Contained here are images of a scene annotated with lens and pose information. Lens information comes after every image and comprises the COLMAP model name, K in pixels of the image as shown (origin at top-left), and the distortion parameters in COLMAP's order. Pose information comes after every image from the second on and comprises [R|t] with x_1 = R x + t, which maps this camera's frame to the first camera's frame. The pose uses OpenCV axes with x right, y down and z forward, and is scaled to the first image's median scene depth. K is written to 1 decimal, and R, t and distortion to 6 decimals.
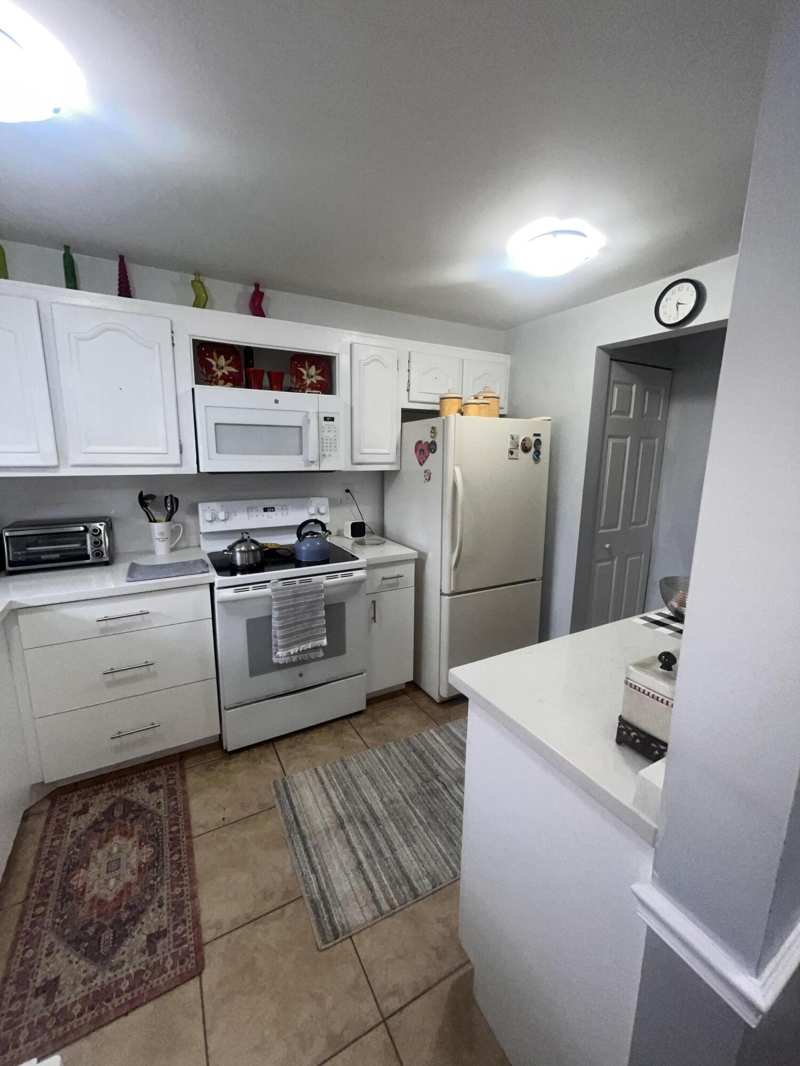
lens RADIAL K [[432.3, 0, 397.3], [0, 432.3, 529.3], [0, 0, 1]] dist [-0.002643, -0.000197]
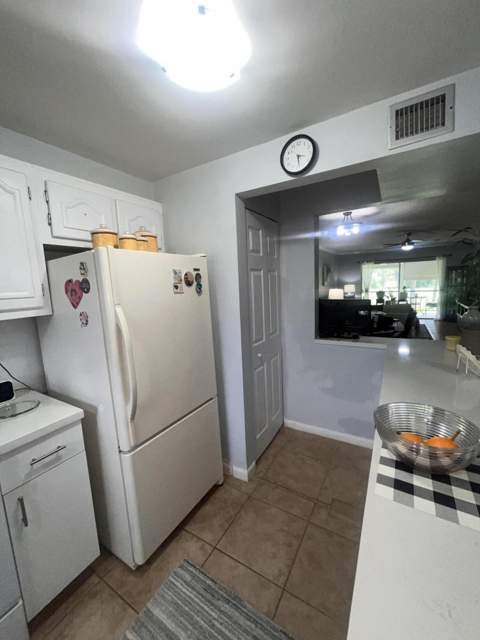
lens RADIAL K [[259.6, 0, 238.4], [0, 259.6, 317.8], [0, 0, 1]] dist [-0.002643, -0.000197]
pose [[0.866674, -0.116050, 0.485188, 0.083546], [0.145824, 0.989021, -0.023919, -0.068014], [-0.477086, 0.091482, 0.874083, 0.392085]]
